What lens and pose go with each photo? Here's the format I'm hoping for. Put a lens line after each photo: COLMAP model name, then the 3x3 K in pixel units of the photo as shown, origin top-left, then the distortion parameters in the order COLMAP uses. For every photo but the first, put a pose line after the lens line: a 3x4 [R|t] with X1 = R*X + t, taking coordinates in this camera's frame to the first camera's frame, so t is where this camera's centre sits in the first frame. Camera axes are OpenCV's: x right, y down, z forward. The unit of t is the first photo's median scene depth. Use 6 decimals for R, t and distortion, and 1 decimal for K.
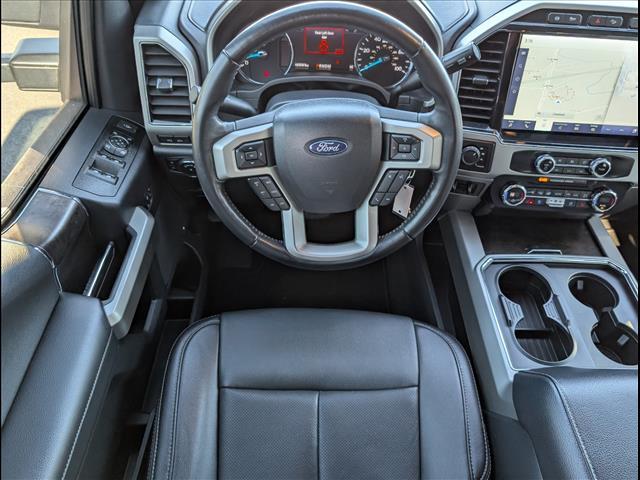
lens RADIAL K [[488.6, 0, 320.3], [0, 488.6, 239.4], [0, 0, 1]] dist [-0.008057, -0.002285]
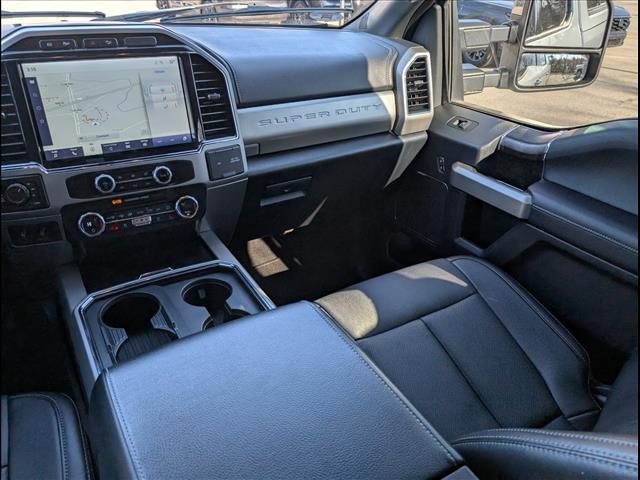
lens RADIAL K [[488.6, 0, 320.8], [0, 488.6, 239.3], [0, 0, 1]] dist [-0.008057, -0.002285]
pose [[0.844170, -0.270223, 0.462986, 0.341290], [0.377971, 0.912478, -0.156591, 0.264055], [-0.380150, 0.307185, 0.872424, 0.013063]]
